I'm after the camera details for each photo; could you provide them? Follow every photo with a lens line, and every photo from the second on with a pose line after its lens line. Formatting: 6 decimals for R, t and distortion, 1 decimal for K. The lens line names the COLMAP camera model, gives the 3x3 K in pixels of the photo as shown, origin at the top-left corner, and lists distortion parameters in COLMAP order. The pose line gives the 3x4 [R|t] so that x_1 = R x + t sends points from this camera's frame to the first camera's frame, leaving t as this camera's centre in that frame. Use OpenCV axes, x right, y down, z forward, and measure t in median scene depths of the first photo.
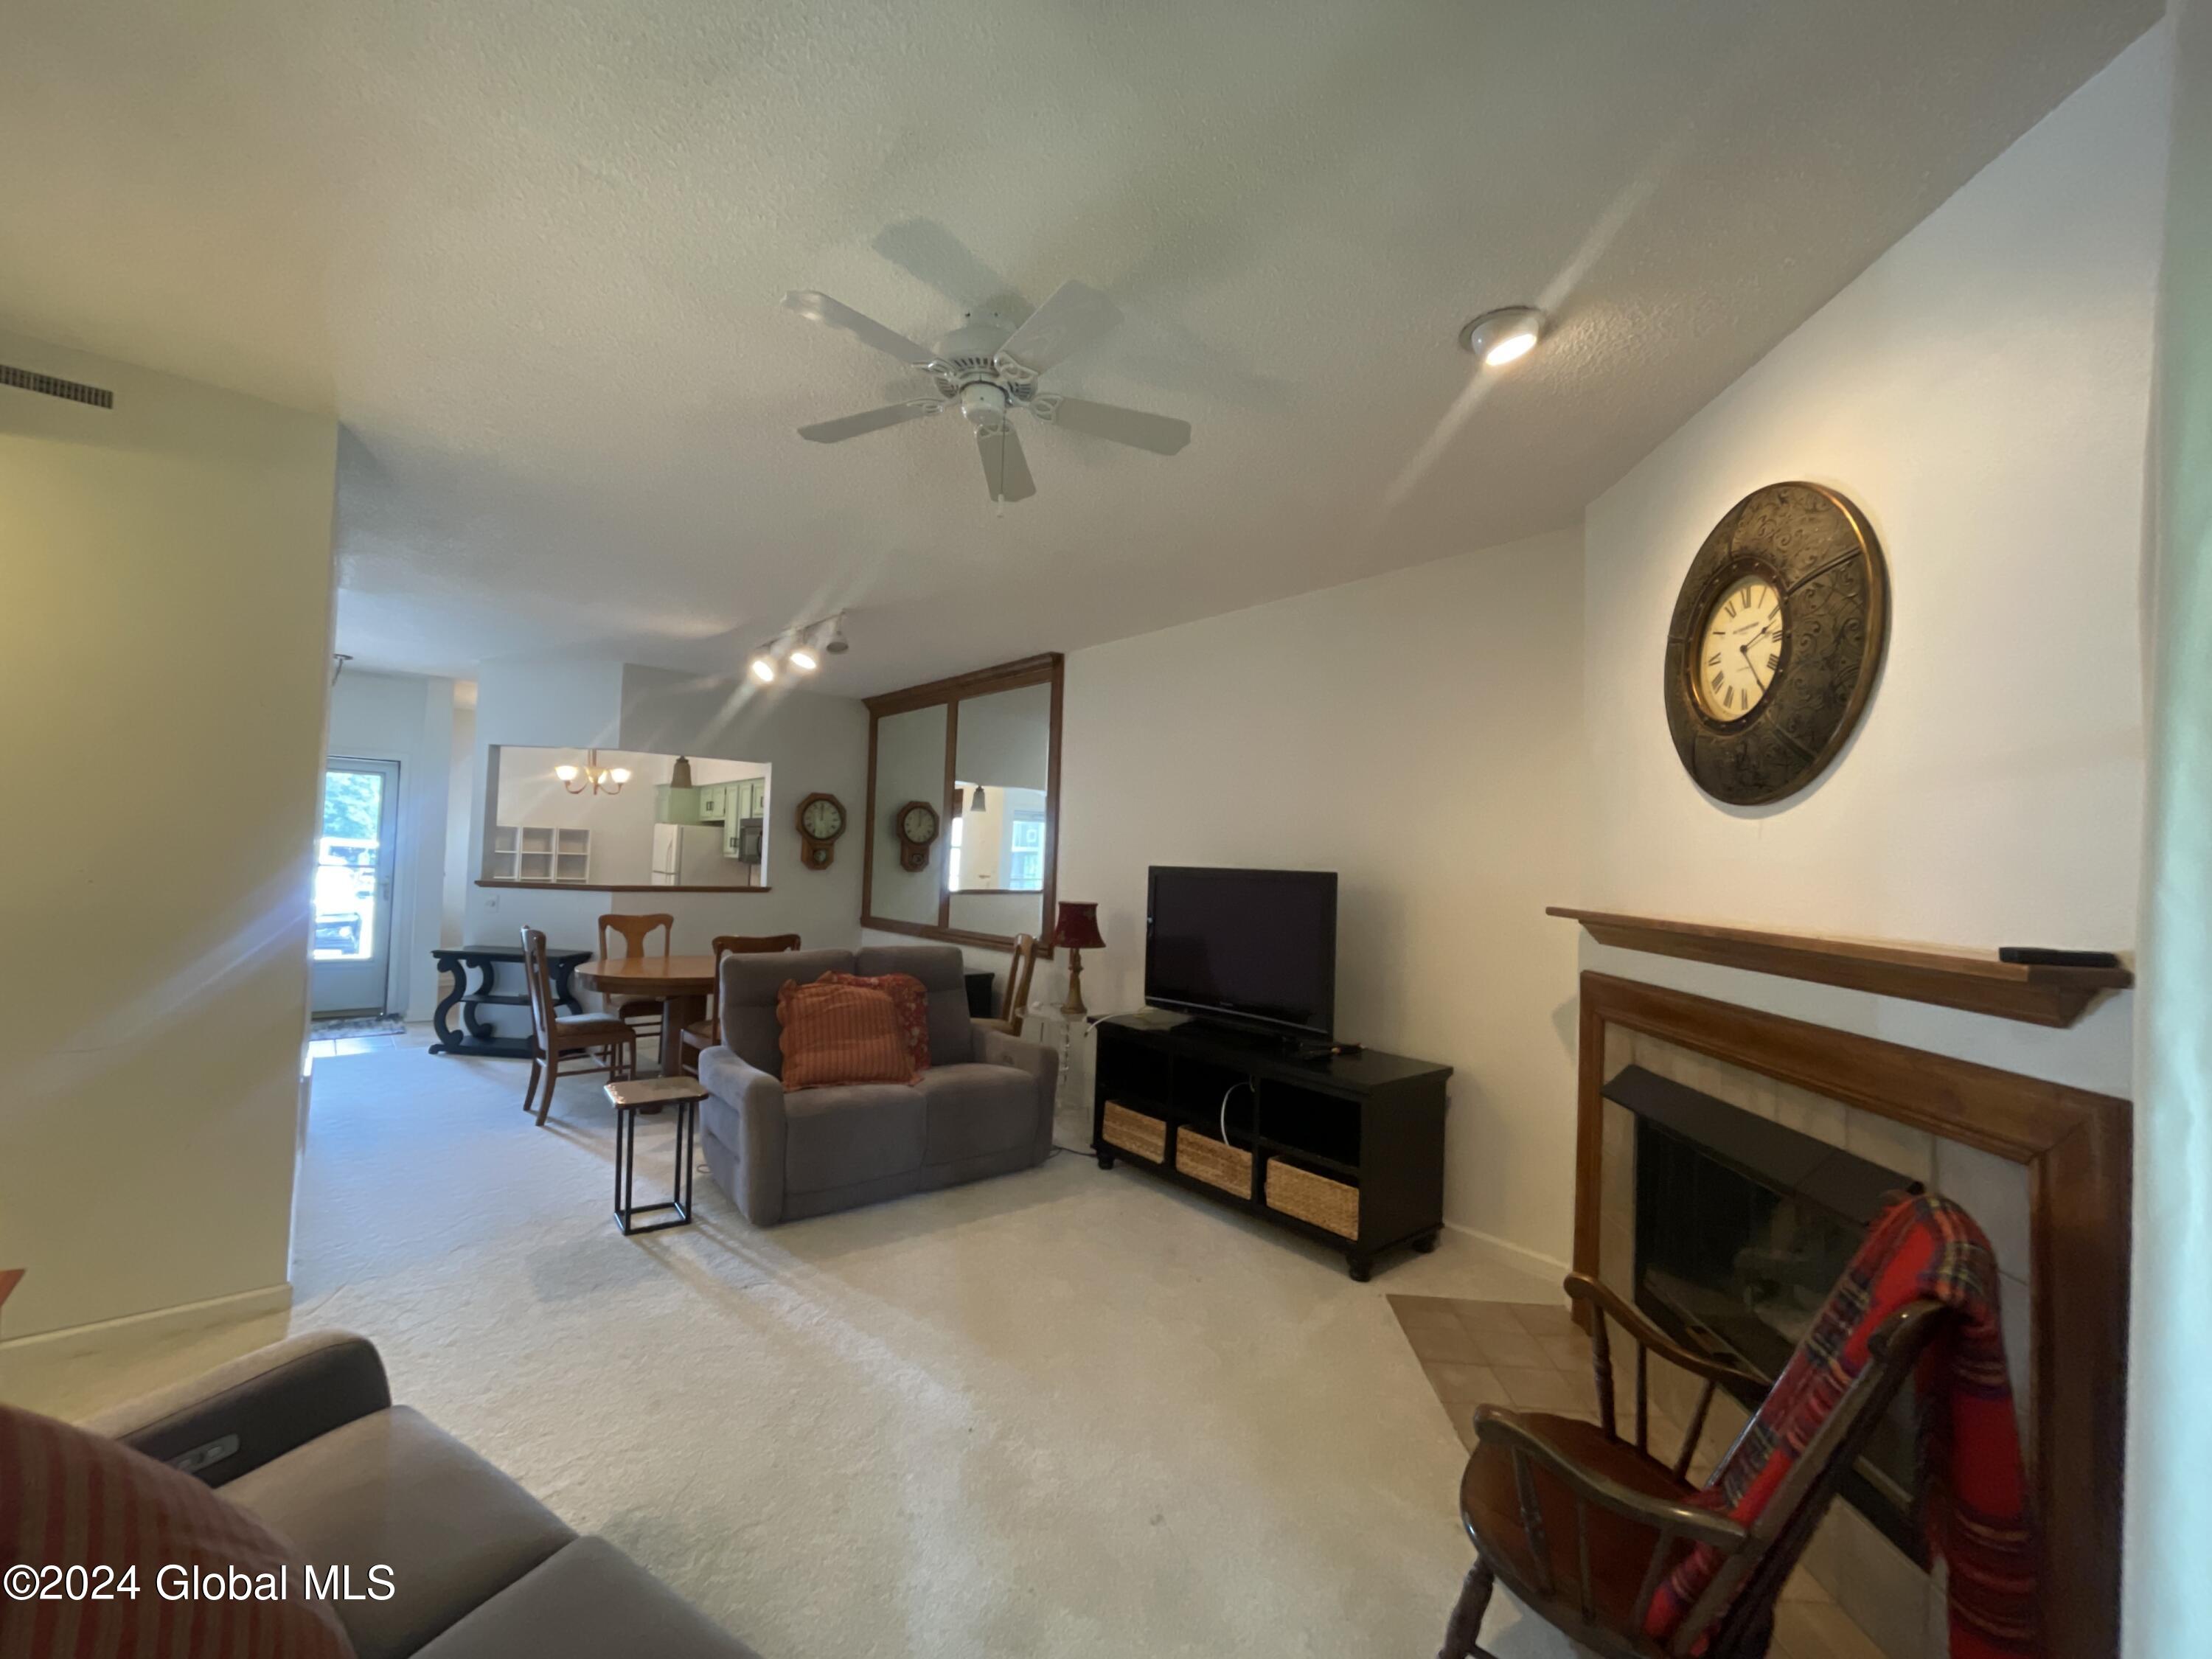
lens RADIAL K [[897.5, 0, 1093.2], [0, 897.5, 826.5], [0, 0, 1]] dist [-0.003735, 0.000827]
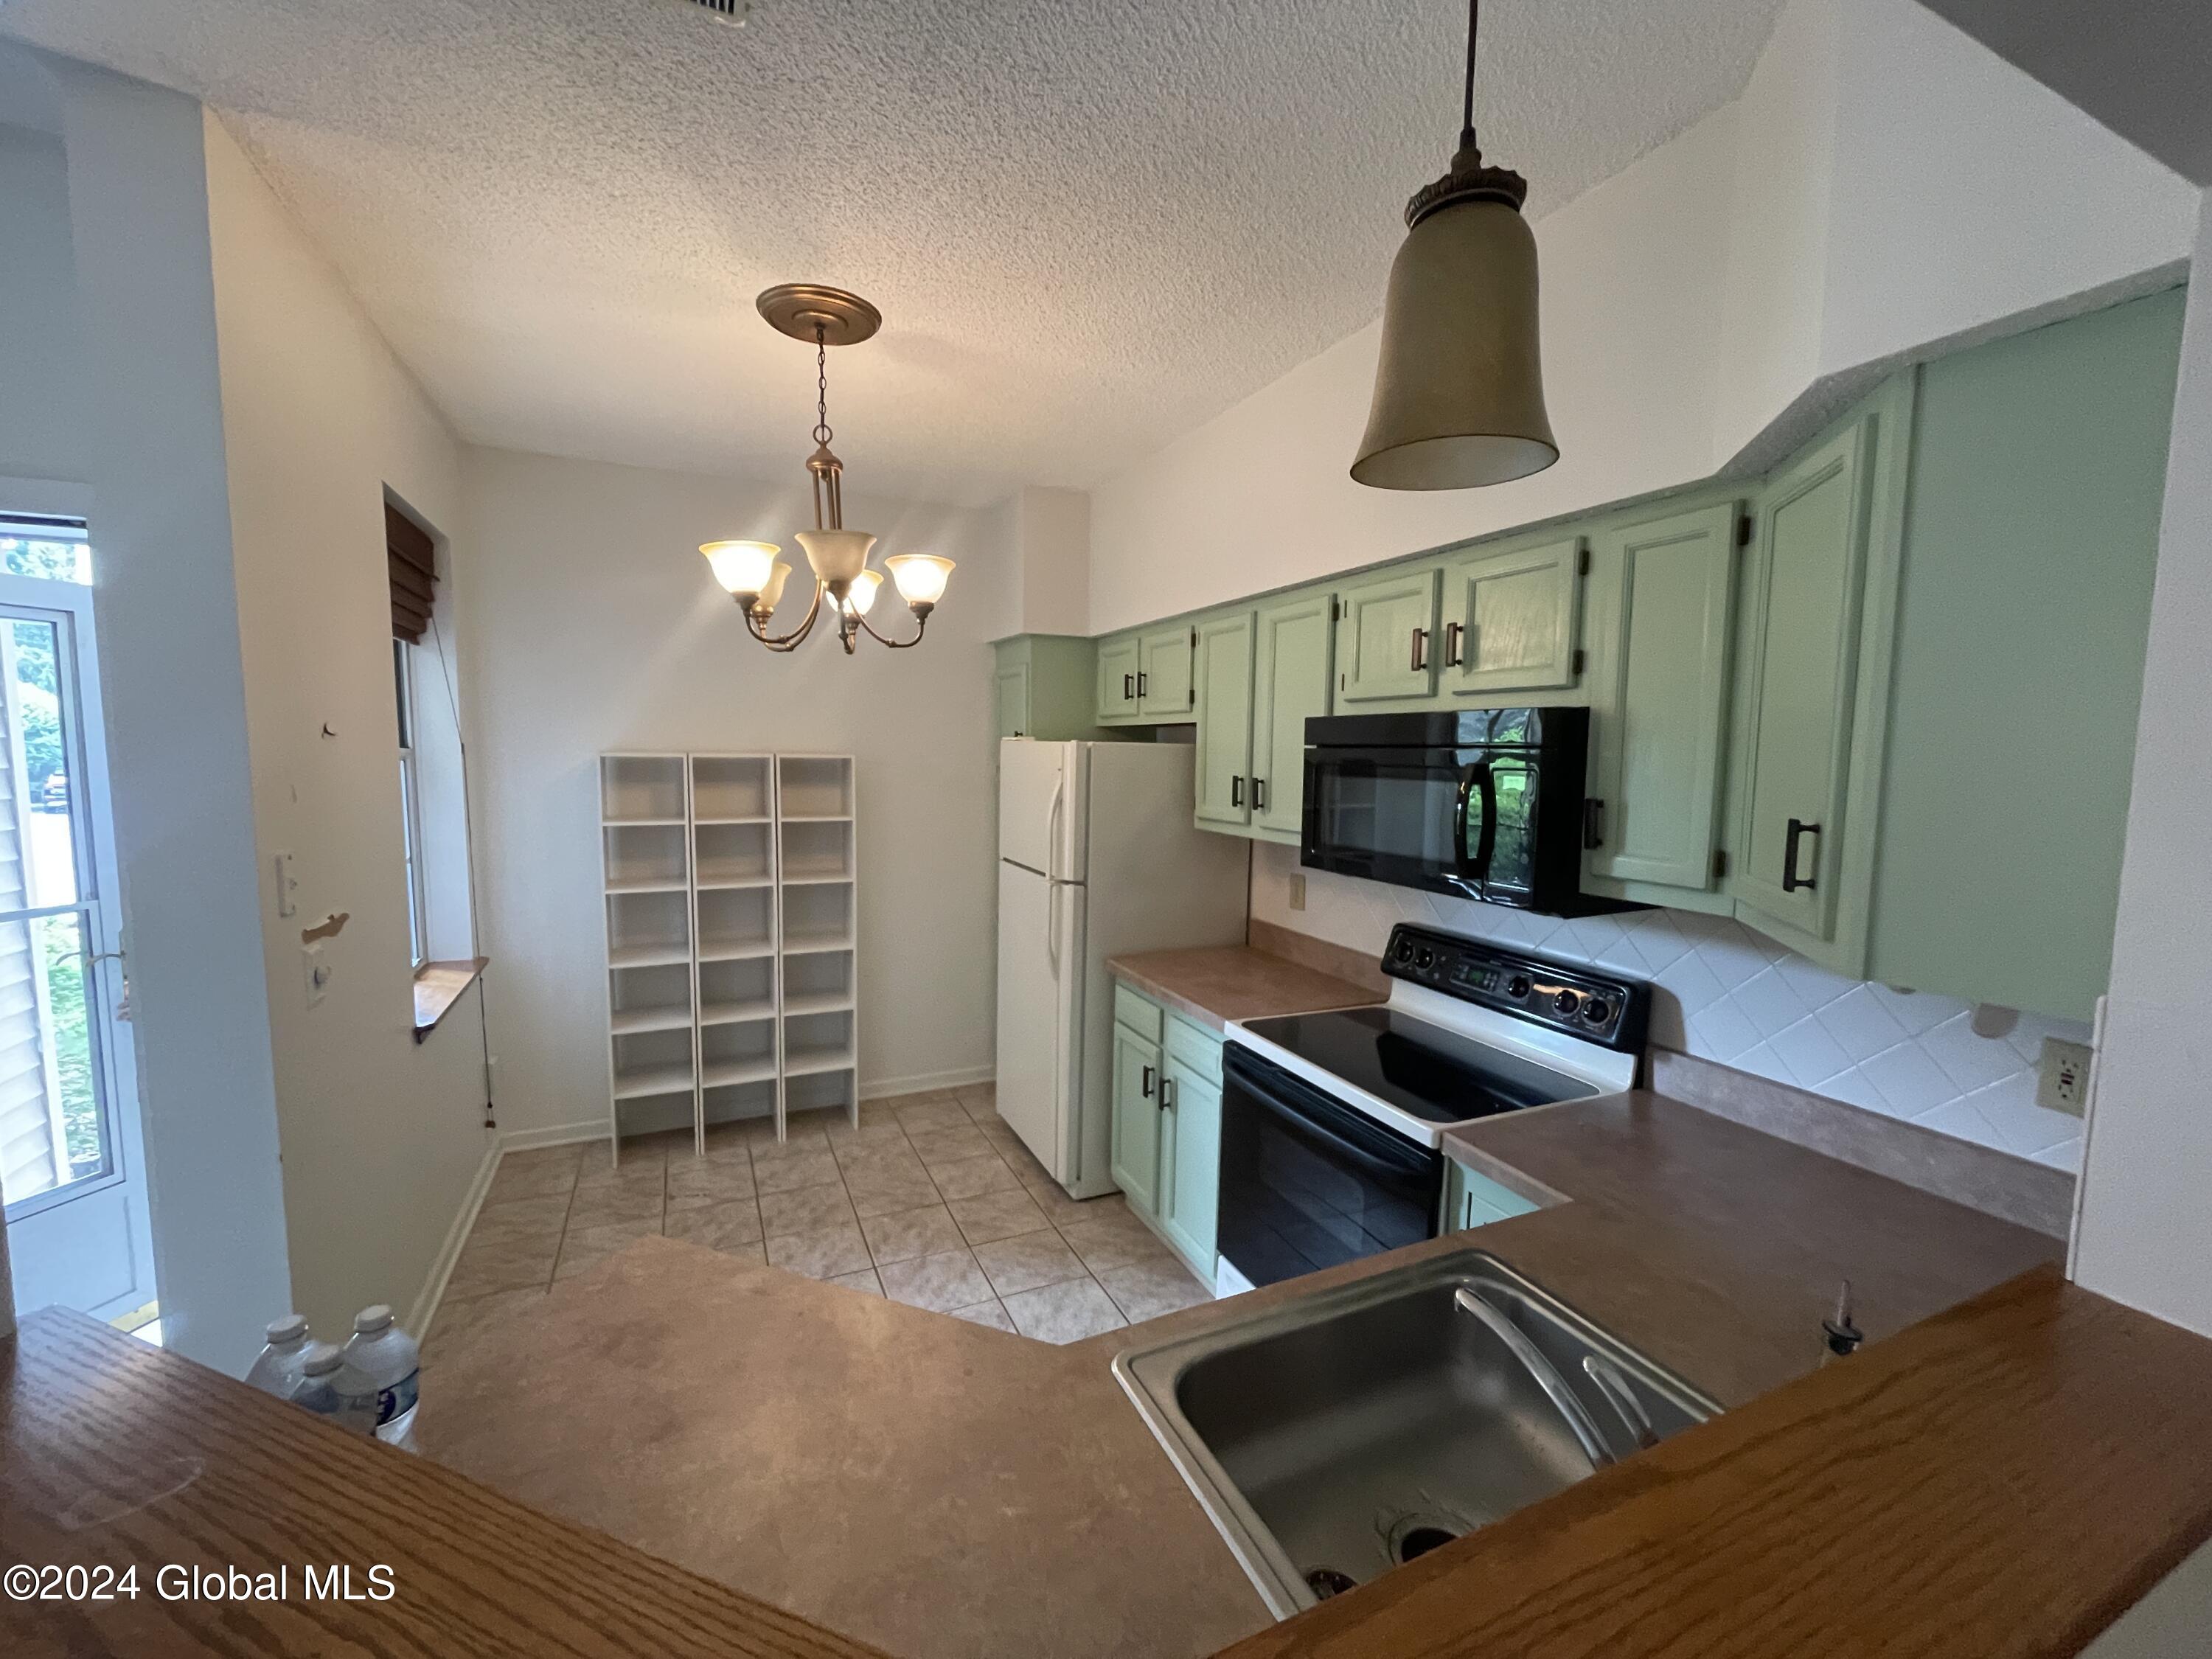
lens RADIAL K [[897.5, 0, 1107.1], [0, 897.5, 833.5], [0, 0, 1]] dist [-0.003735, 0.000827]
pose [[0.964545, 0.009084, -0.263763, -0.718017], [0.023679, 0.992398, 0.120769, -0.015715], [0.262855, -0.122732, 0.956997, 1.334840]]
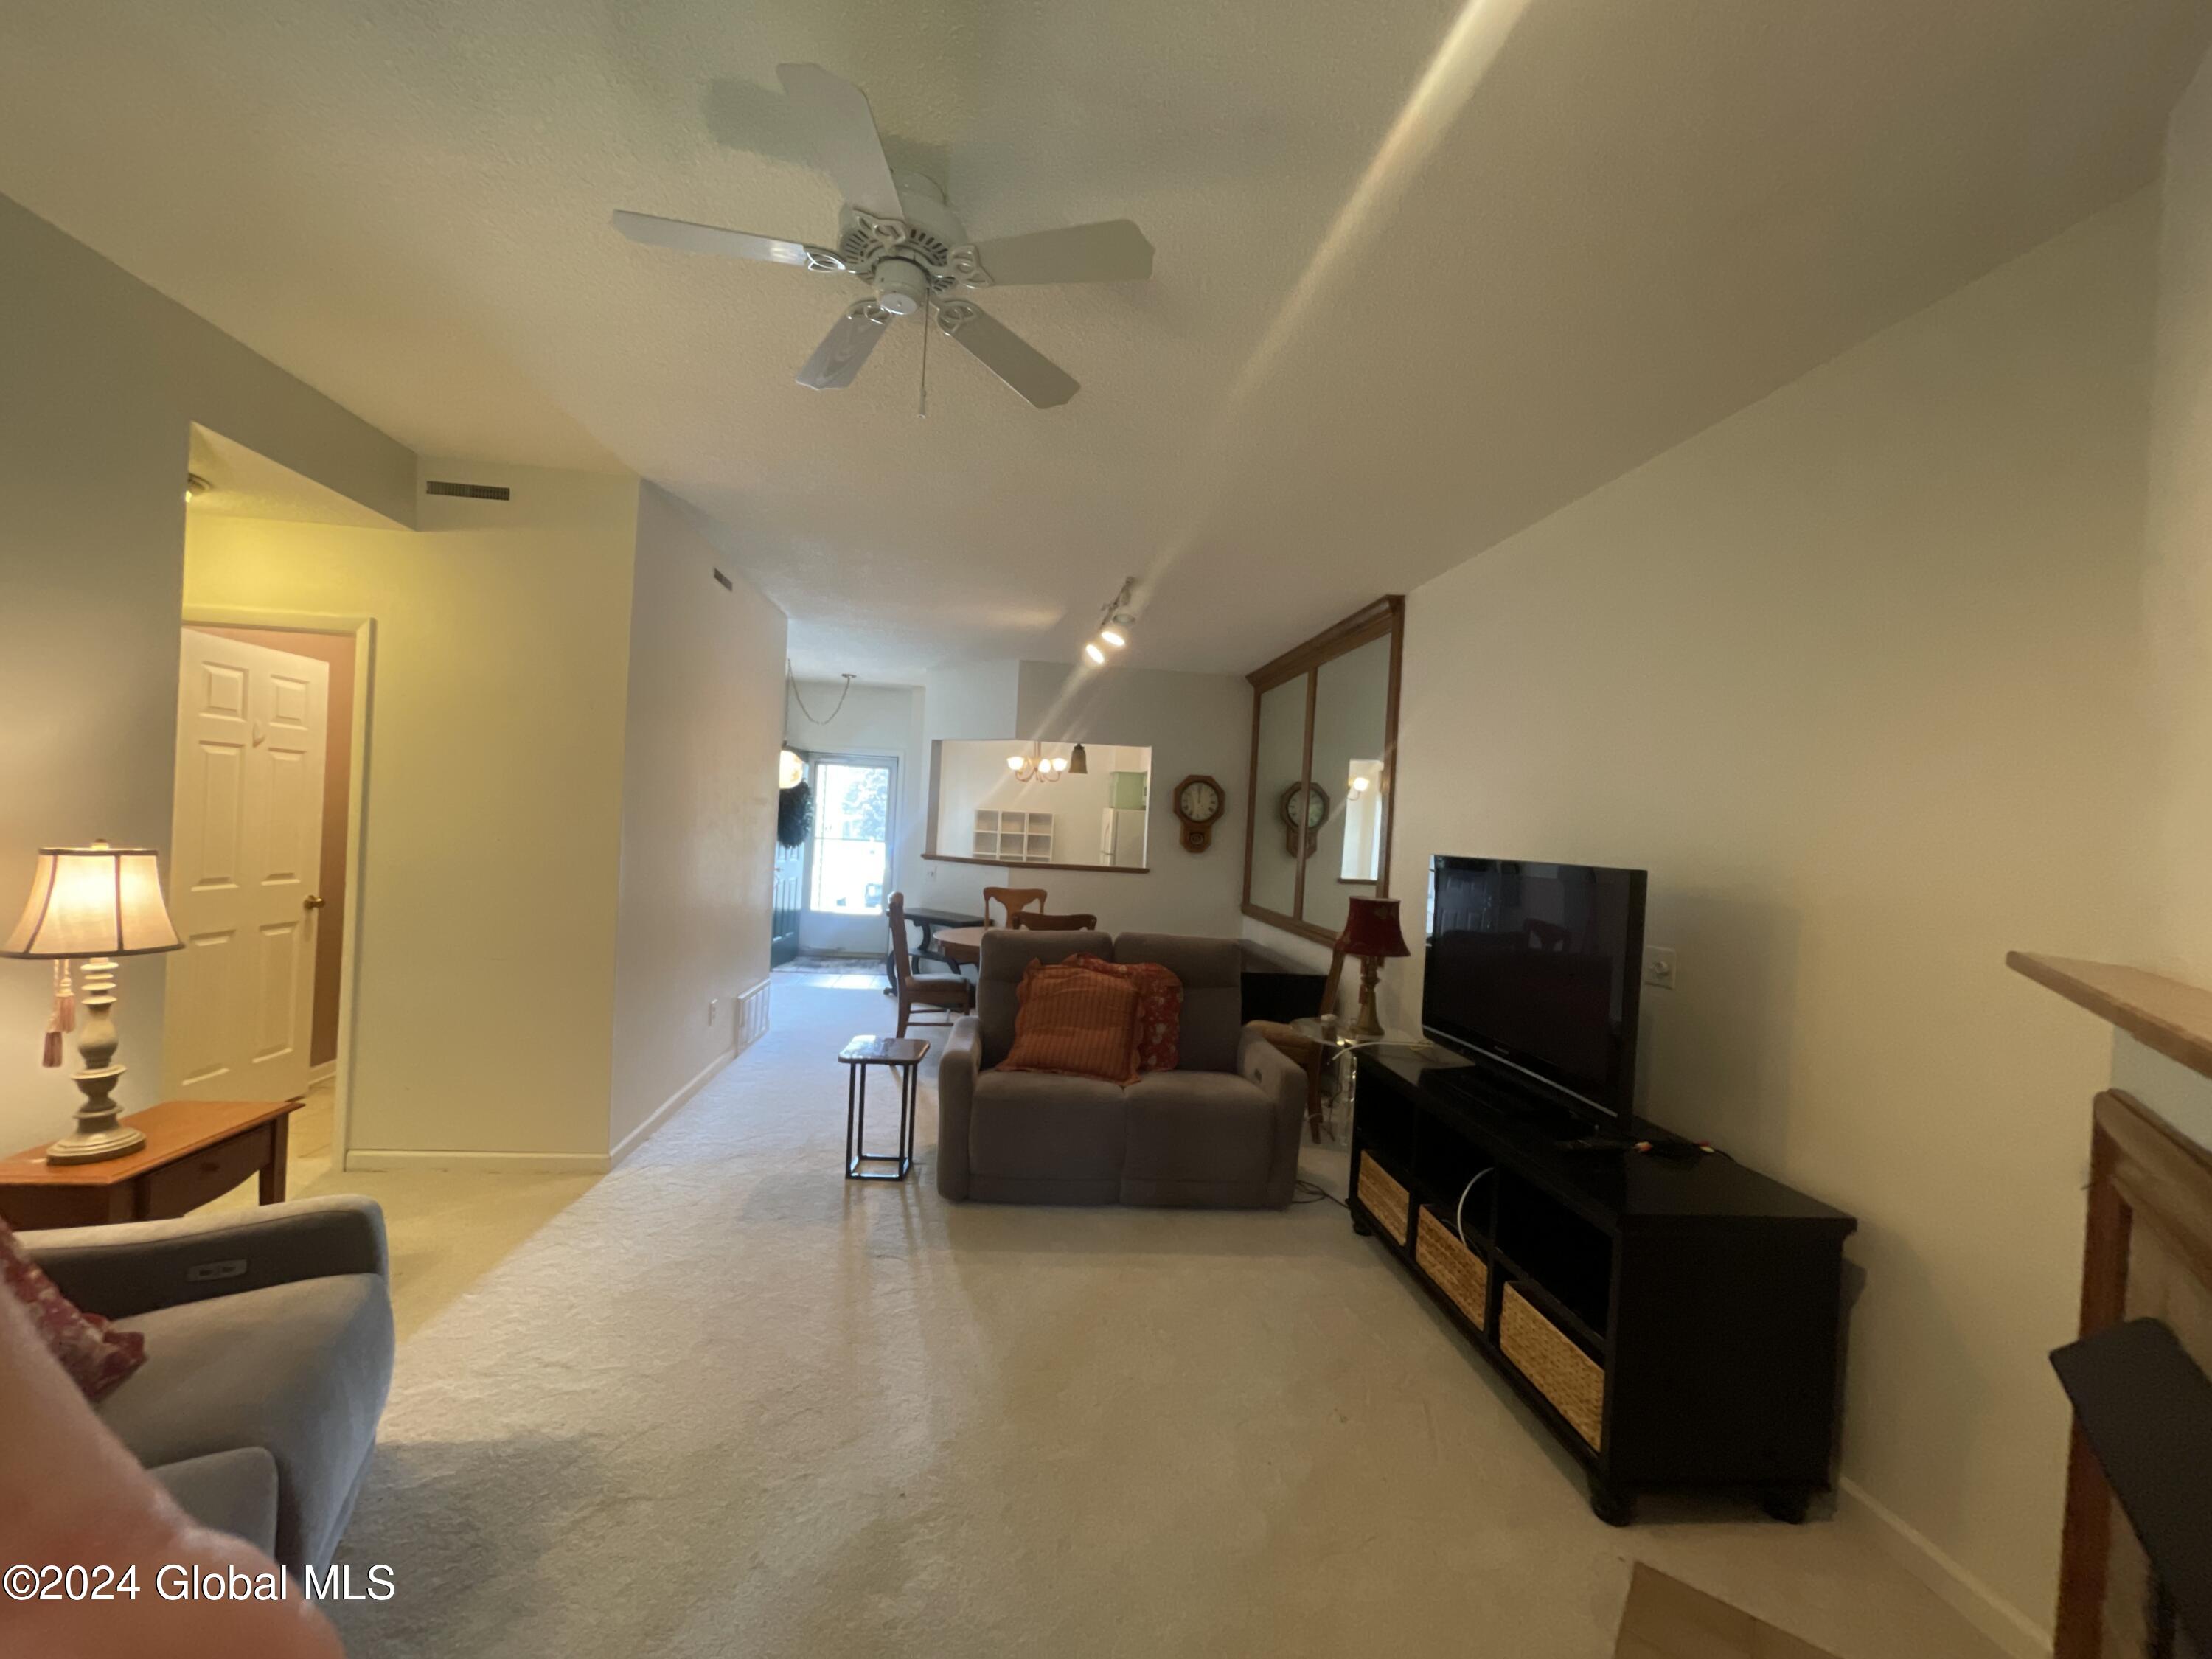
lens RADIAL K [[897.5, 0, 1090.7], [0, 897.5, 823.3], [0, 0, 1]] dist [-0.003735, 0.000827]
pose [[0.826188, 0.008154, -0.563335, 0.237982], [-0.003500, 0.999950, 0.009341, 0.010403], [0.563383, -0.005746, 0.826176, 0.192419]]
